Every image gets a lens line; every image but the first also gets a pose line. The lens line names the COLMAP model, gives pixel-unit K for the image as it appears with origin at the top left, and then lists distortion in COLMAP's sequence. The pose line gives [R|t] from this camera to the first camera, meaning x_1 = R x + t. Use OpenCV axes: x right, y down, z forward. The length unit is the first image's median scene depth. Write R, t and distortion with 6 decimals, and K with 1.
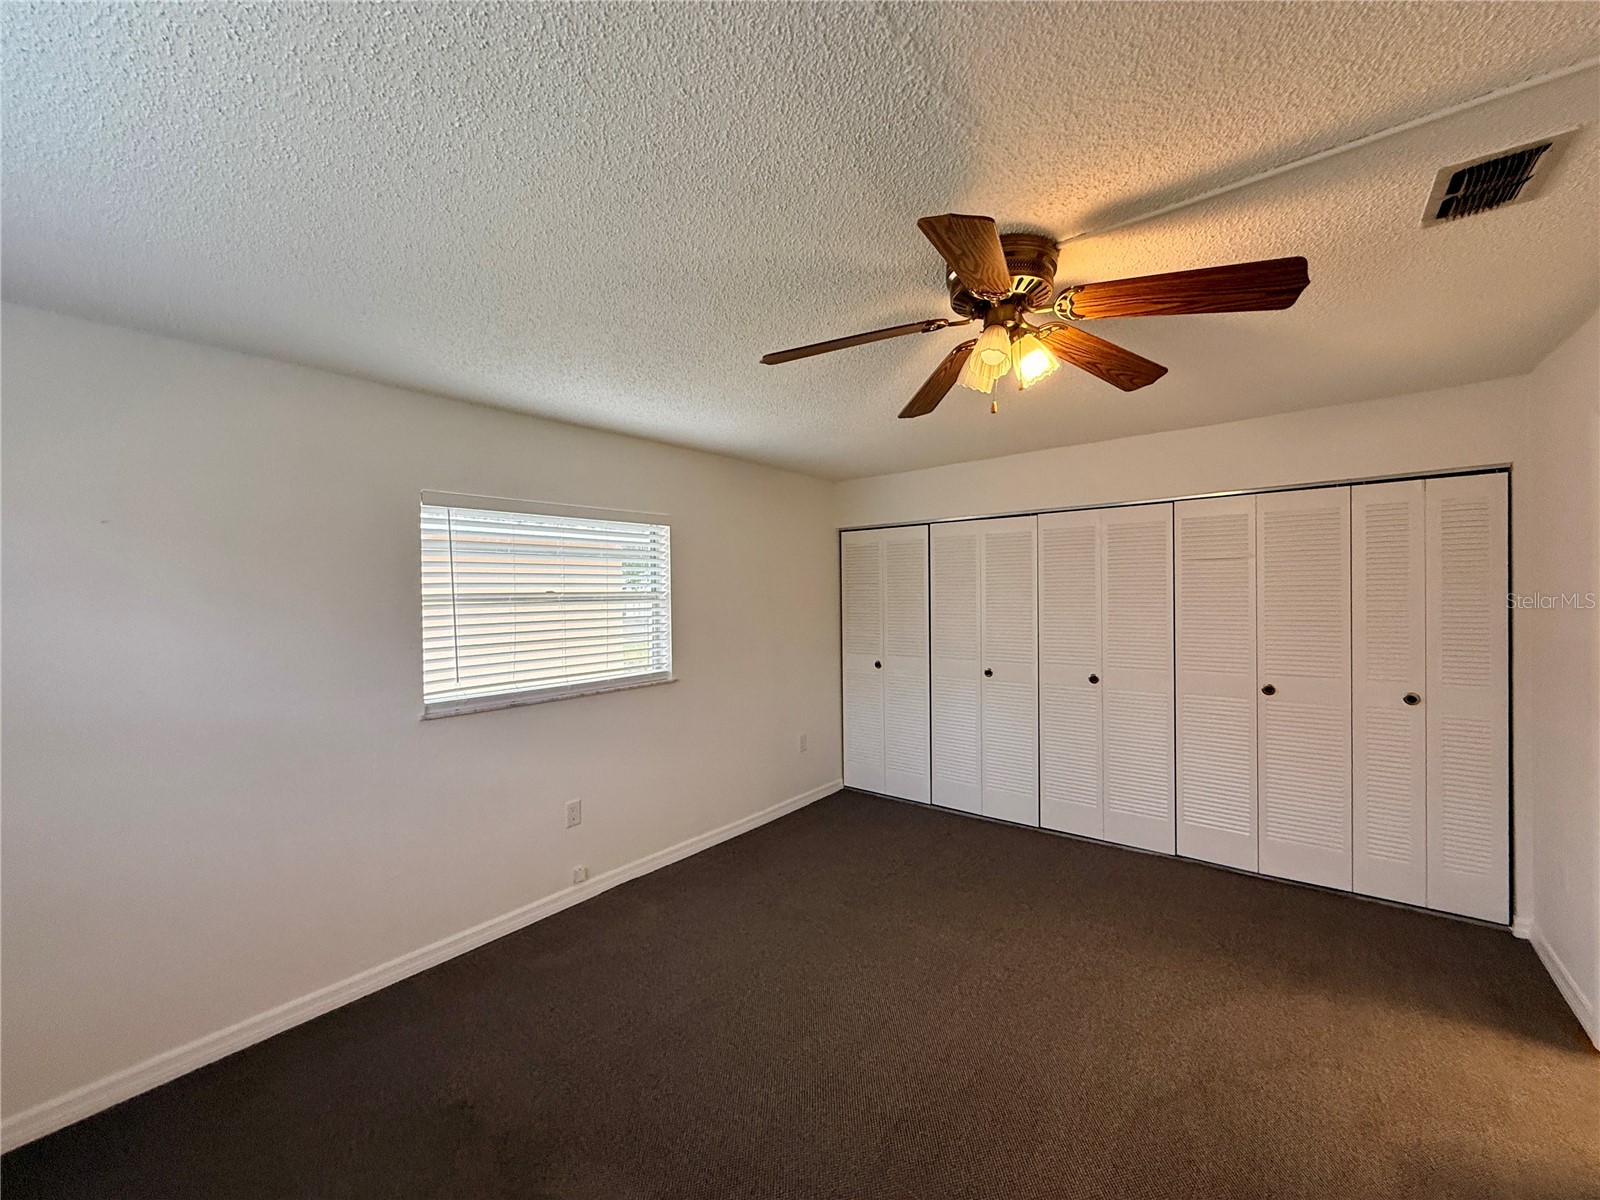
lens RADIAL K [[636.8, 0, 798.2], [0, 636.8, 597.9], [0, 0, 1]] dist [-0.000128, -0.000330]
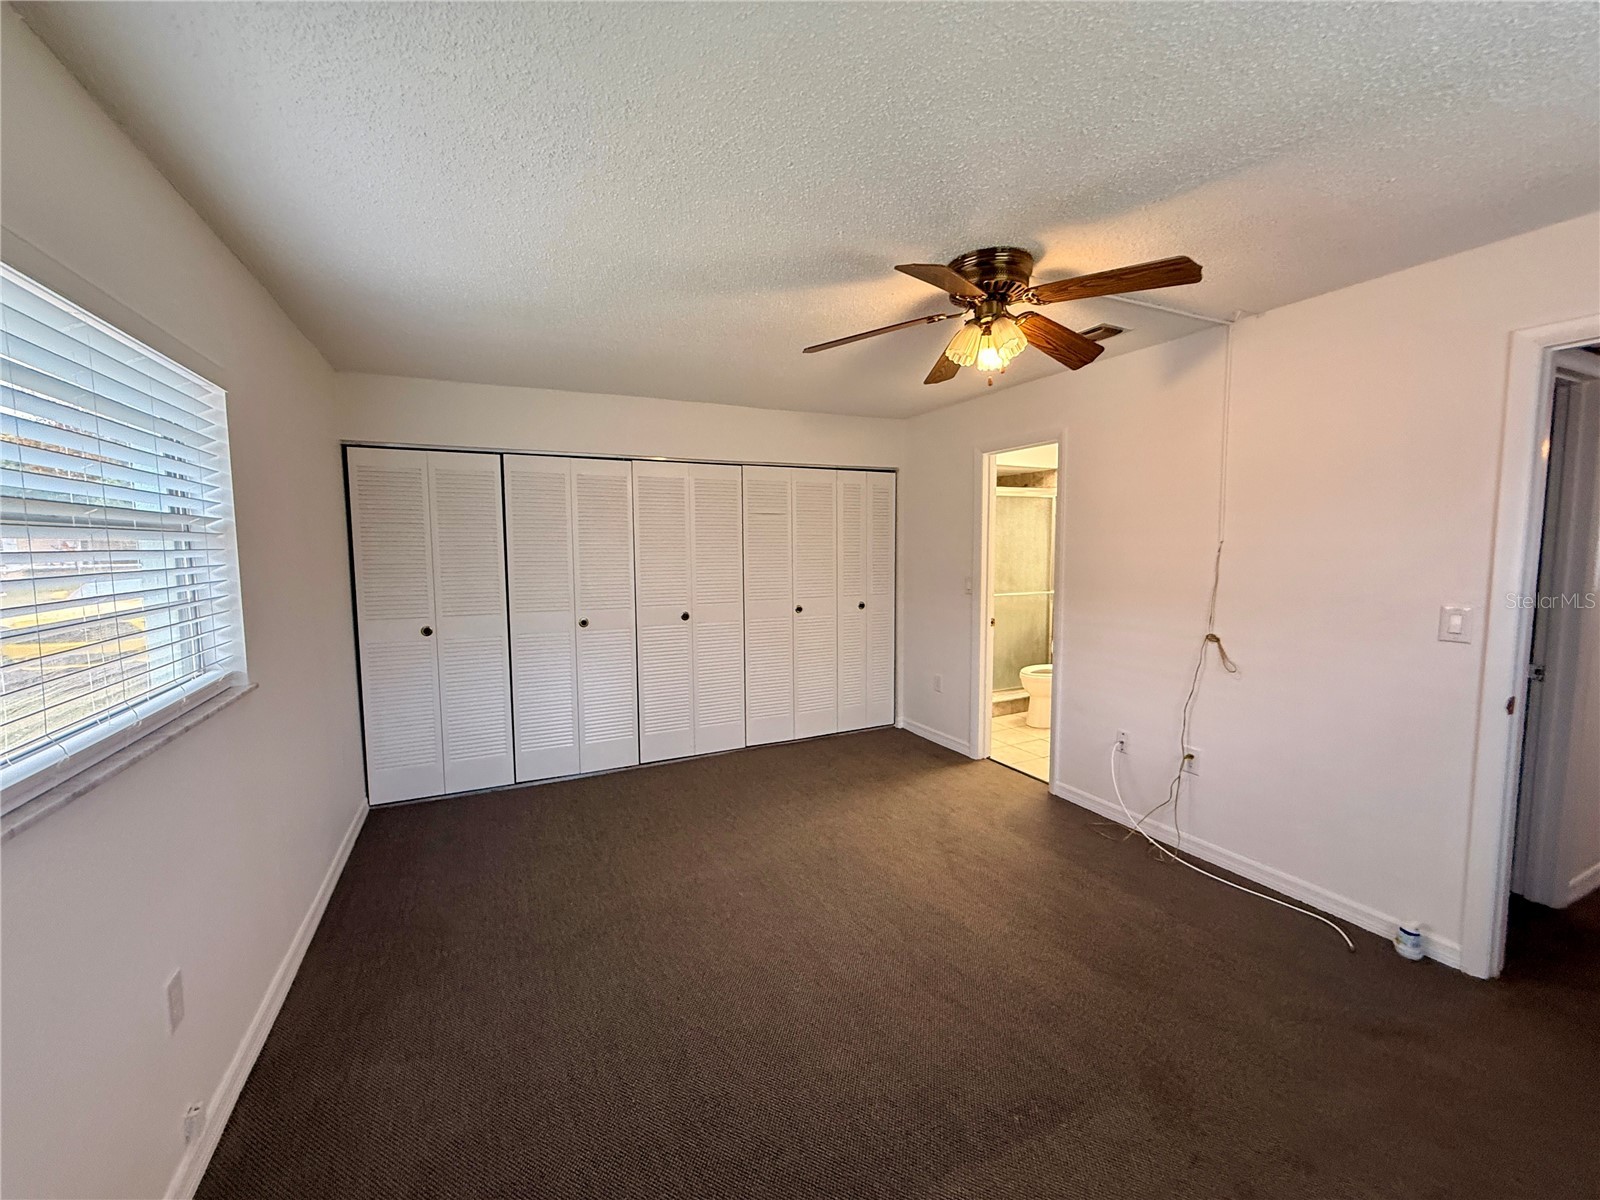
lens RADIAL K [[636.8, 0, 798.2], [0, 636.8, 597.9], [0, 0, 1]] dist [-0.000128, -0.000330]
pose [[0.430104, -0.063872, 0.900517, -0.518782], [0.006594, 0.997690, 0.067615, 0.023794], [-0.902755, -0.023144, 0.429531, 0.391173]]
